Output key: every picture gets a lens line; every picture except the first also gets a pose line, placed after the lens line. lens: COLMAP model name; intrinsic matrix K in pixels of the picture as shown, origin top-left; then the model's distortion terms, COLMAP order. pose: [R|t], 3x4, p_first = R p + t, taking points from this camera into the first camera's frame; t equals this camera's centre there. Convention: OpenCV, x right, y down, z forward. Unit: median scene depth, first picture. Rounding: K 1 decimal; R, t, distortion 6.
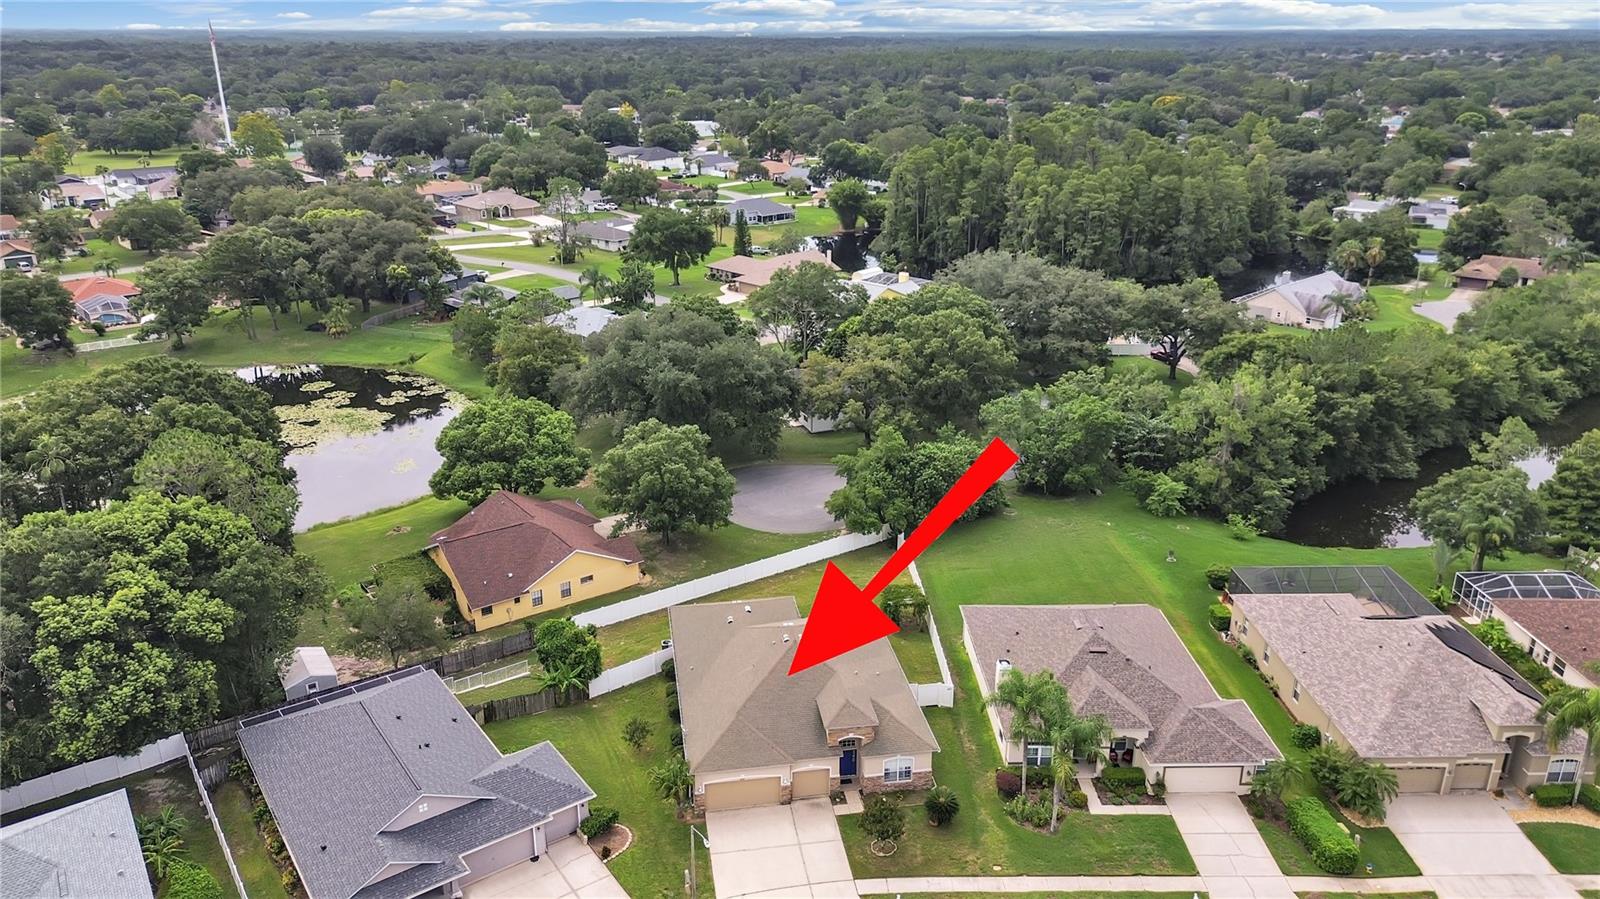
lens RADIAL K [[1137.6, 0, 805.1], [0, 1137.6, 473.0], [0, 0, 1]] dist [0.070169, -0.063341]
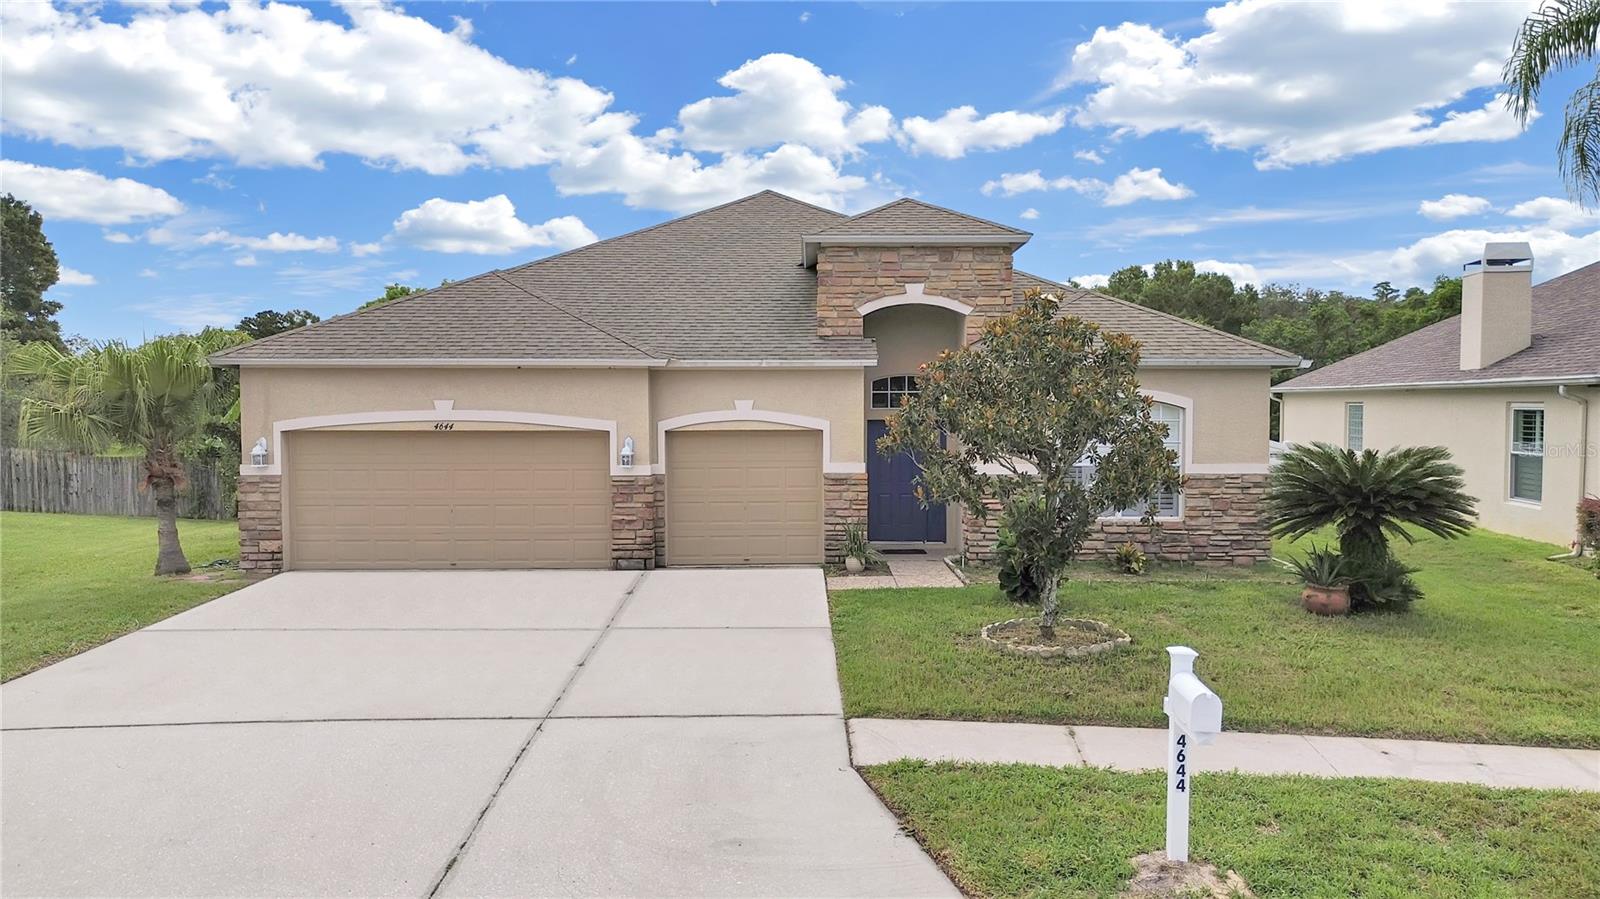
lens RADIAL K [[1137.6, 0, 800.6], [0, 1137.6, 462.4], [0, 0, 1]] dist [0.070169, -0.063341]
pose [[0.985782, 0.005914, -0.167926, 0.041980], [-0.057439, 0.951039, -0.303688, 0.248635], [0.157908, 0.309015, 0.937856, 0.573192]]
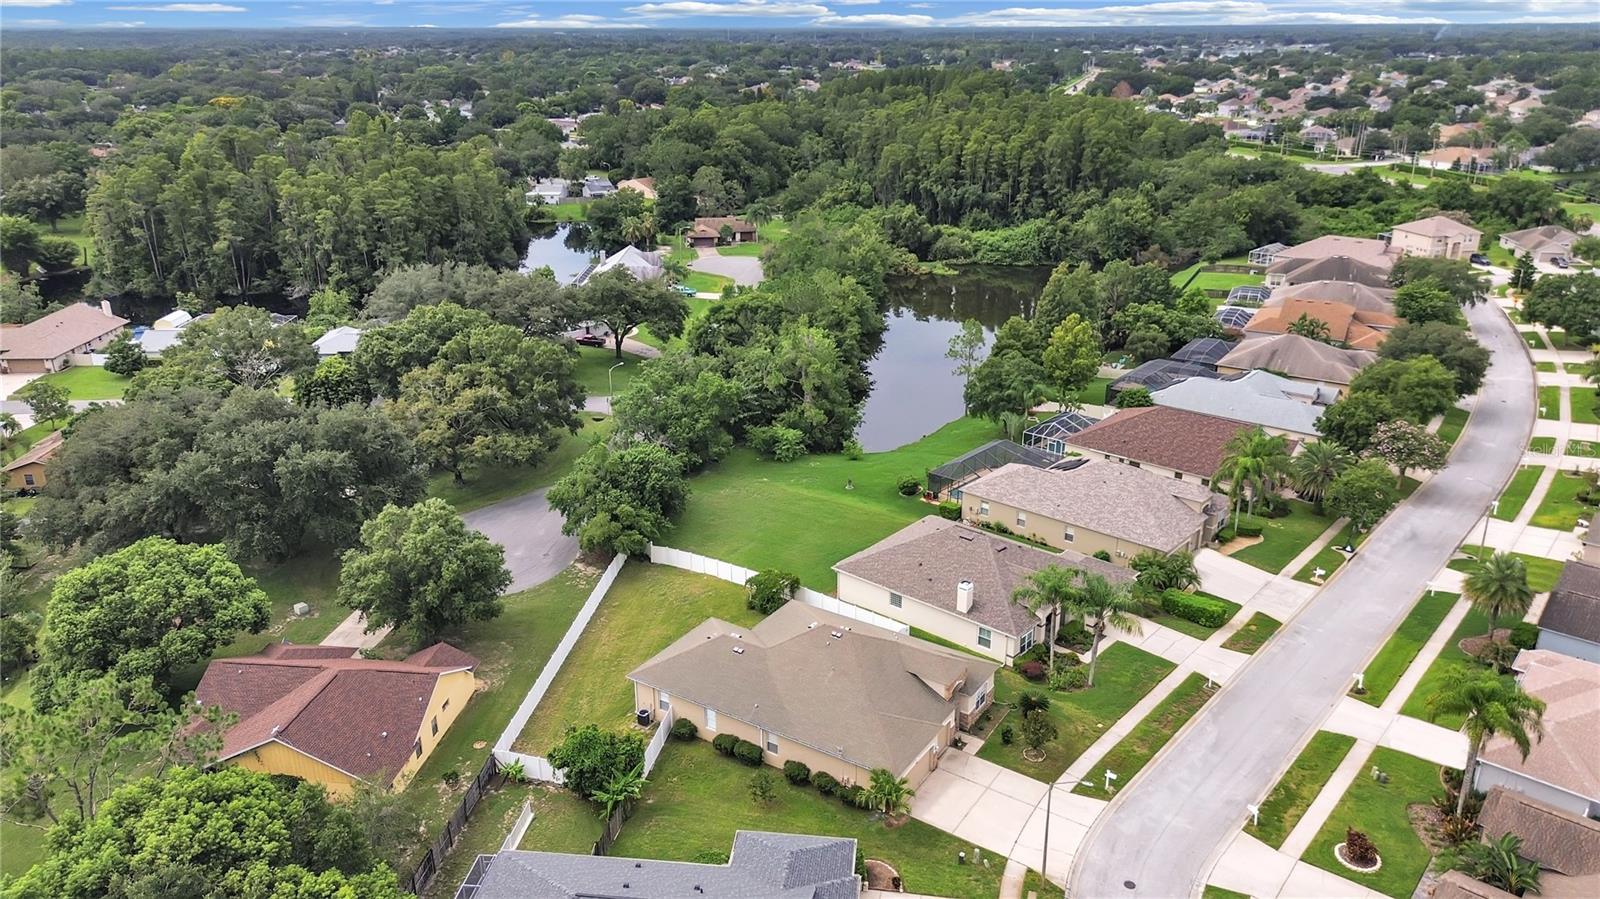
lens RADIAL K [[1137.6, 0, 813.6], [0, 1137.6, 454.1], [0, 0, 1]] dist [0.070169, -0.063341]
pose [[0.671556, -0.263541, 0.692502, -0.549518], [0.271810, 0.957074, 0.100639, -0.092371], [-0.689298, 0.120644, 0.714362, 0.211499]]
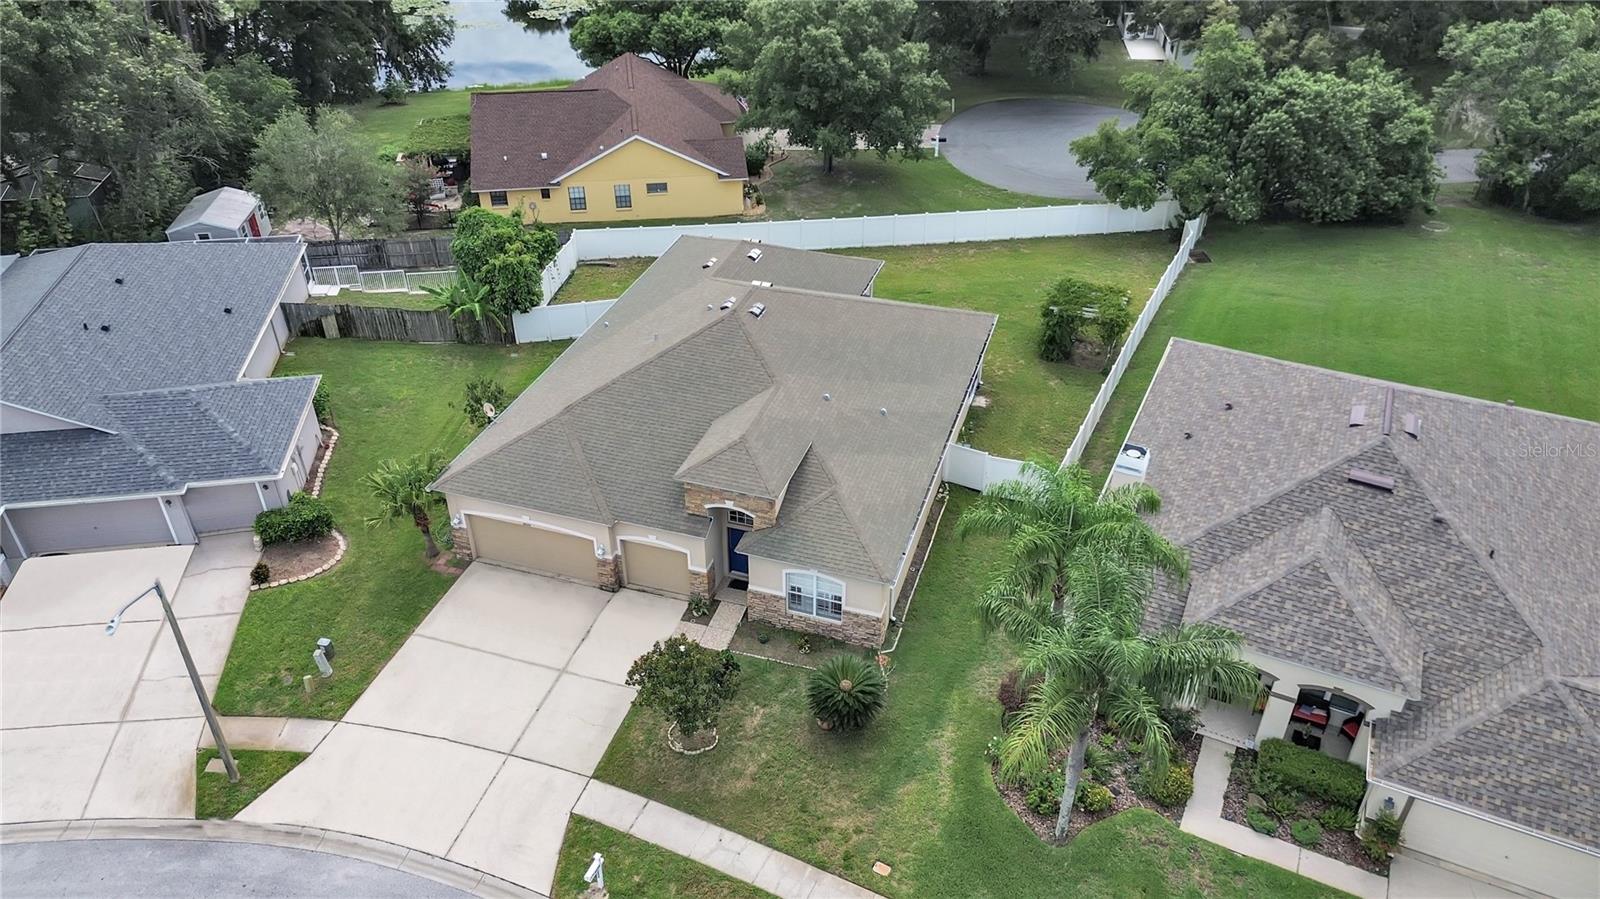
lens RADIAL K [[1137.6, 0, 797.5], [0, 1137.6, 459.8], [0, 0, 1]] dist [0.070169, -0.063341]
pose [[0.886170, 0.260559, -0.383161, 0.183802], [-0.166106, 0.950594, 0.262259, 0.056684], [0.432564, -0.168761, 0.885668, 0.425448]]
